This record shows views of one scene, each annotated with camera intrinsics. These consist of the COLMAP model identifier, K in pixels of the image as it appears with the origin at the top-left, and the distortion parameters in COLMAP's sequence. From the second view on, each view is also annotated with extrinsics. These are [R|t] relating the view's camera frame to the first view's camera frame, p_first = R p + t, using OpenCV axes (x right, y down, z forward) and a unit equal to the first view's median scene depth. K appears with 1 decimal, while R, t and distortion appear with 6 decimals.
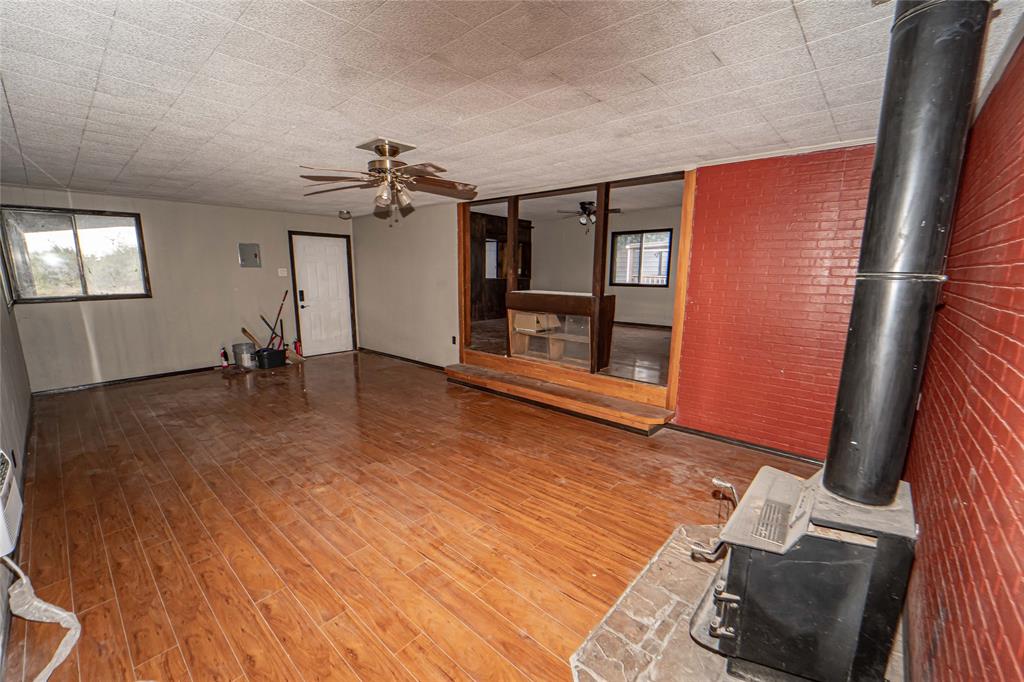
lens RADIAL K [[417.5, 0, 515.1], [0, 417.5, 346.3], [0, 0, 1]] dist [-0.018500, -0.000294]
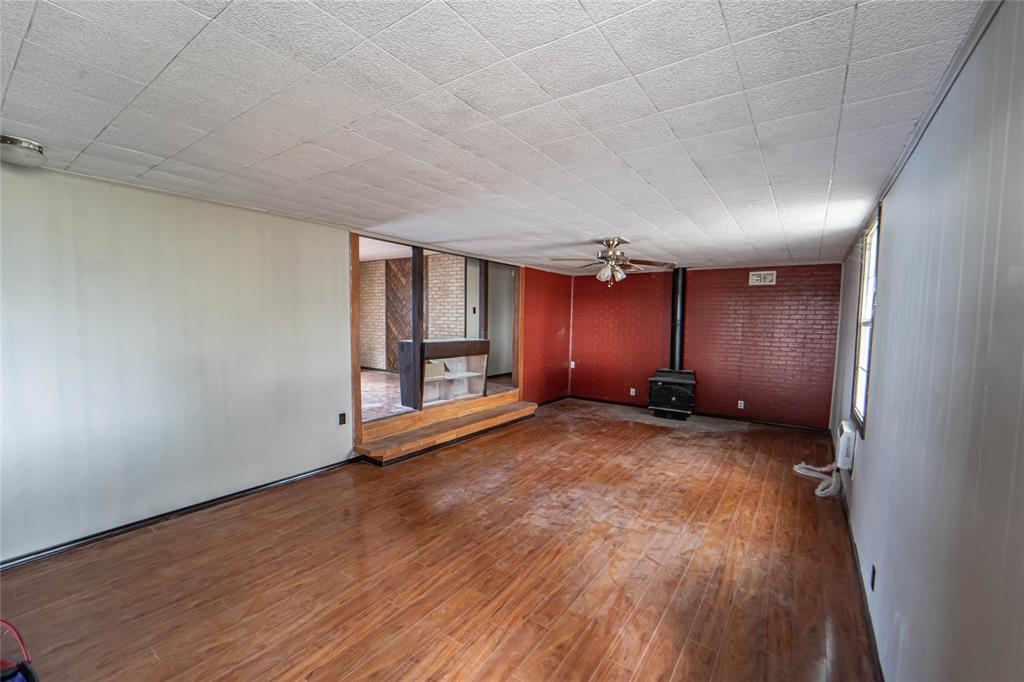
lens RADIAL K [[417.5, 0, 516.4], [0, 417.5, 345.1], [0, 0, 1]] dist [-0.018500, -0.000294]
pose [[-0.111857, -0.070339, 0.991232, -1.416696], [0.162763, 0.982724, 0.088102, -0.246700], [-0.980304, 0.171191, -0.098476, 1.241239]]
